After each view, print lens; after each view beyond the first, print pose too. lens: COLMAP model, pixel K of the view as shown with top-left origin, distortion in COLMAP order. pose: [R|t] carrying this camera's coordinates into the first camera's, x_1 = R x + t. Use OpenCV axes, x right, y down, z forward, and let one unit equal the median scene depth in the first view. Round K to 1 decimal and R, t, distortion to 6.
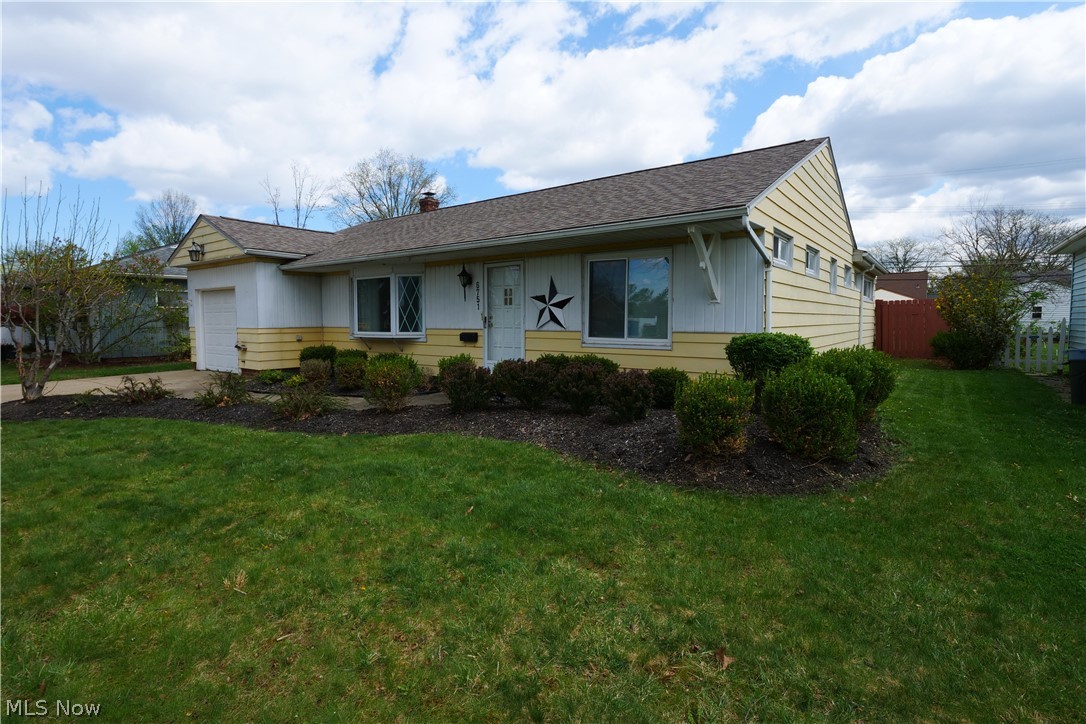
lens RADIAL K [[526.9, 0, 535.3], [0, 526.9, 353.3], [0, 0, 1]] dist [-0.010105, -0.001263]
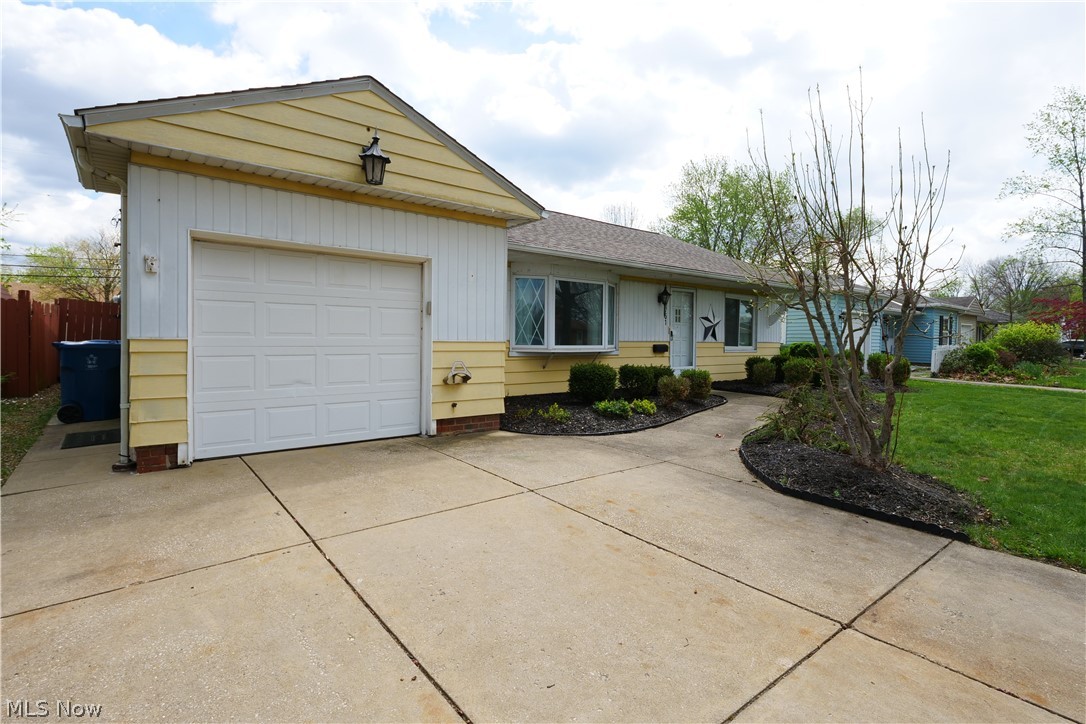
lens RADIAL K [[537.2, 0, 531.6], [0, 537.2, 358.0], [0, 0, 1]] dist [0.021243, -0.000292]
pose [[0.240352, -0.031378, 0.970178, -1.274048], [0.051348, 0.998489, 0.019572, -0.045619], [-0.969327, 0.045112, 0.241600, 0.954005]]
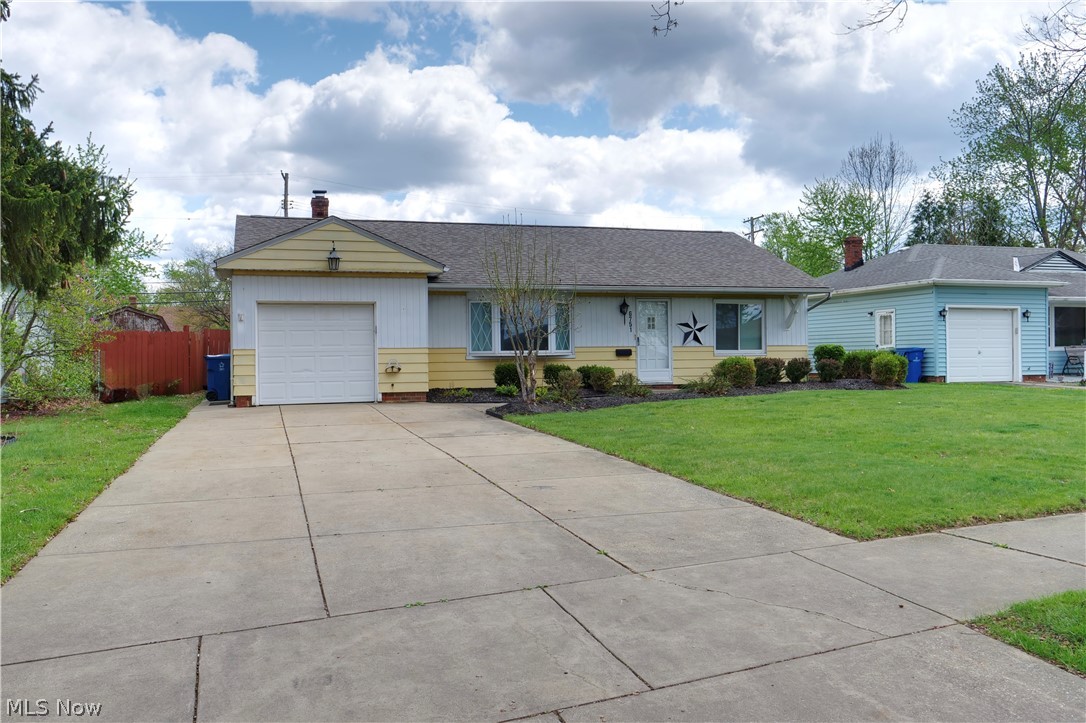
lens RADIAL K [[966.9, 0, 543.0], [0, 966.9, 361.5], [0, 0, 1]] dist [0.064308, 0.003004]
pose [[0.574292, -0.003194, 0.818644, -2.135162], [0.067441, 0.996778, -0.043422, 0.079298], [-0.815868, 0.080148, 0.572657, -0.206770]]
